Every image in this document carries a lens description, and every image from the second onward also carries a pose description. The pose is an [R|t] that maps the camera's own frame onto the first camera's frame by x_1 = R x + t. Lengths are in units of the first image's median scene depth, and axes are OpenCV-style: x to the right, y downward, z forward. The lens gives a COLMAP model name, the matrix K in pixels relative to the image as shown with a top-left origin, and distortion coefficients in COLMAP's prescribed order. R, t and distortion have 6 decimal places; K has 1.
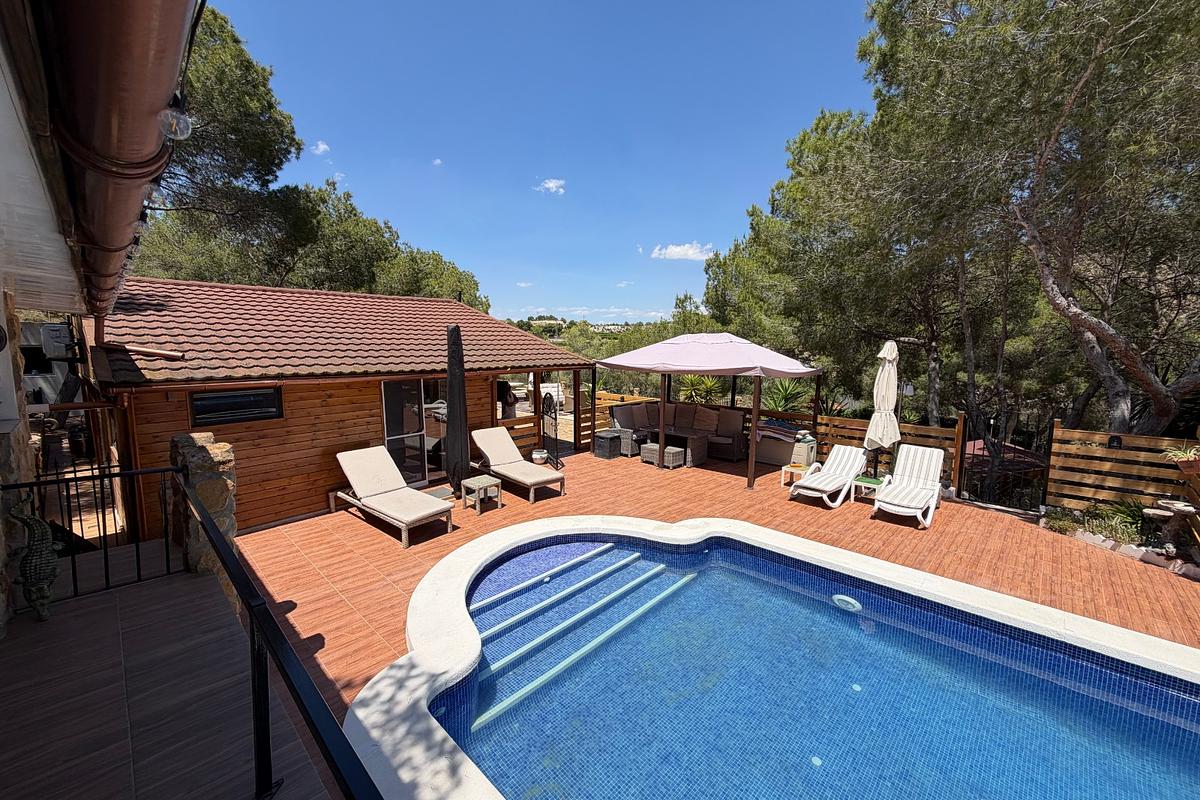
lens RADIAL K [[480.5, 0, 599.0], [0, 480.5, 400.5], [0, 0, 1]] dist [0.002402, 0.000416]
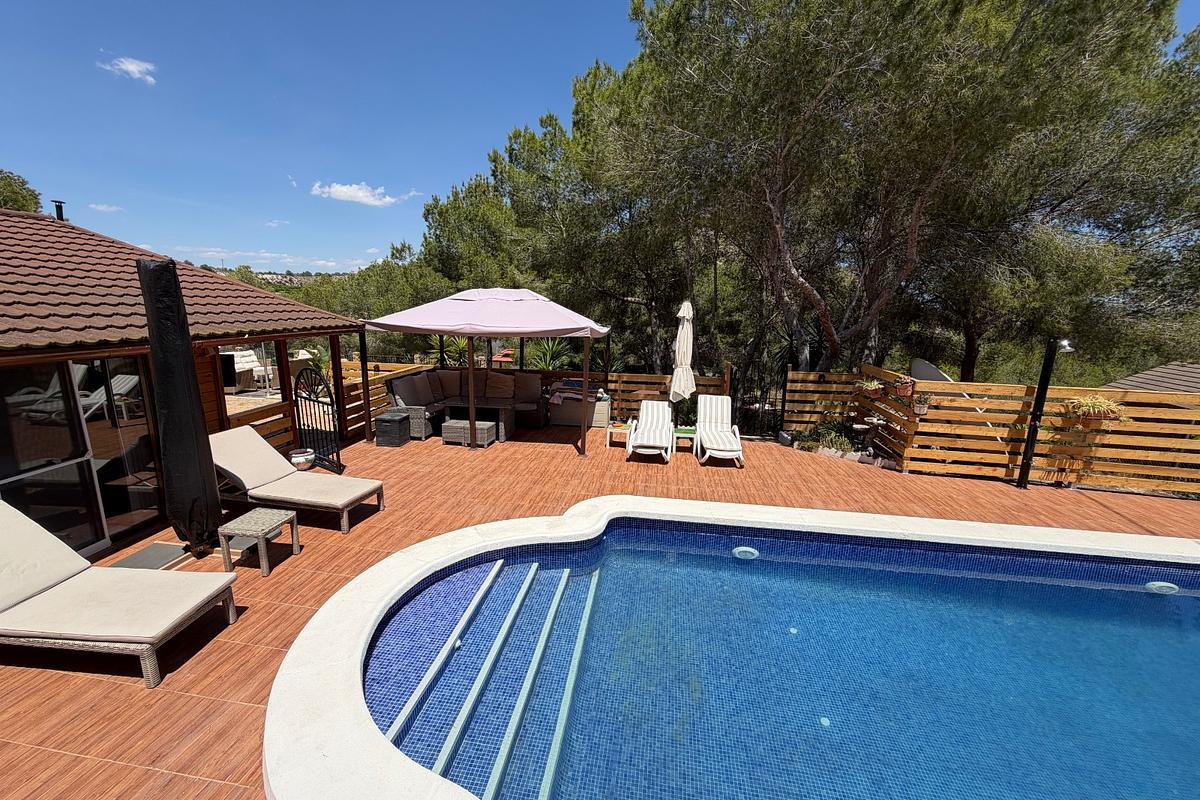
lens RADIAL K [[480.5, 0, 598.1], [0, 480.5, 397.2], [0, 0, 1]] dist [0.002402, 0.000416]
pose [[0.811039, -0.098807, 0.576587, -0.209663], [0.051530, 0.993868, 0.097833, -0.024799], [-0.582718, -0.049635, 0.811157, 0.226640]]
